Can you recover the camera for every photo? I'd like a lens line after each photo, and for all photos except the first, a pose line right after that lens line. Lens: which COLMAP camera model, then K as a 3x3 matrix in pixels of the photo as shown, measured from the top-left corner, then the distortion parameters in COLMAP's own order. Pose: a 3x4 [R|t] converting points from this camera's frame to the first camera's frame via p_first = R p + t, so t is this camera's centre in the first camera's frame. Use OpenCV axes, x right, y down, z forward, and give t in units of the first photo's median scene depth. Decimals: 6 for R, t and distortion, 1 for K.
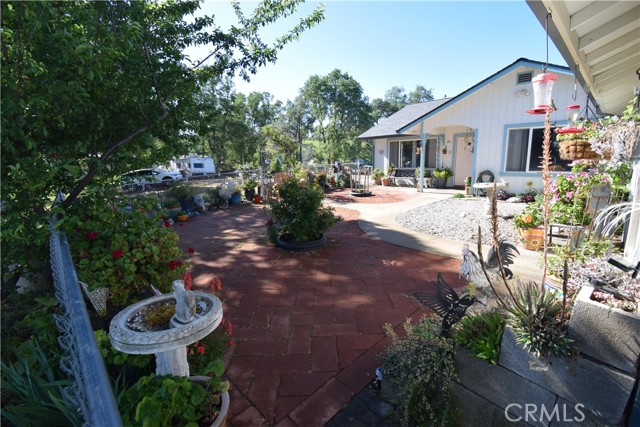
lens RADIAL K [[282.0, 0, 318.1], [0, 282.0, 210.4], [0, 0, 1]] dist [0.011951, -0.022327]
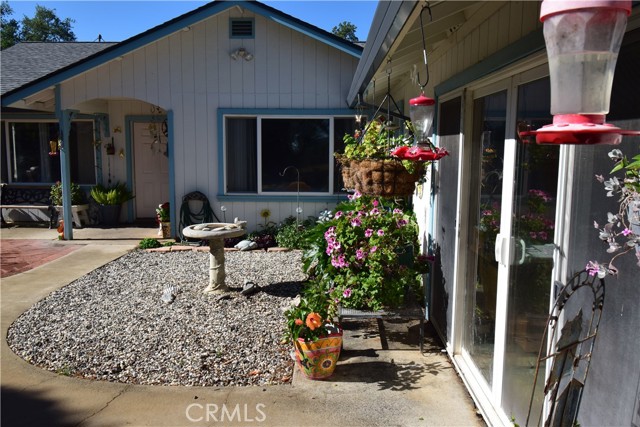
lens RADIAL K [[544.8, 0, 320.0], [0, 544.8, 213.5], [0, 0, 1]] dist [0.005563, 0.000300]
pose [[0.705969, -0.051854, 0.706342, 0.040968], [0.102592, 0.994285, -0.029545, -0.040857], [-0.700773, 0.093323, 0.707253, 0.115264]]
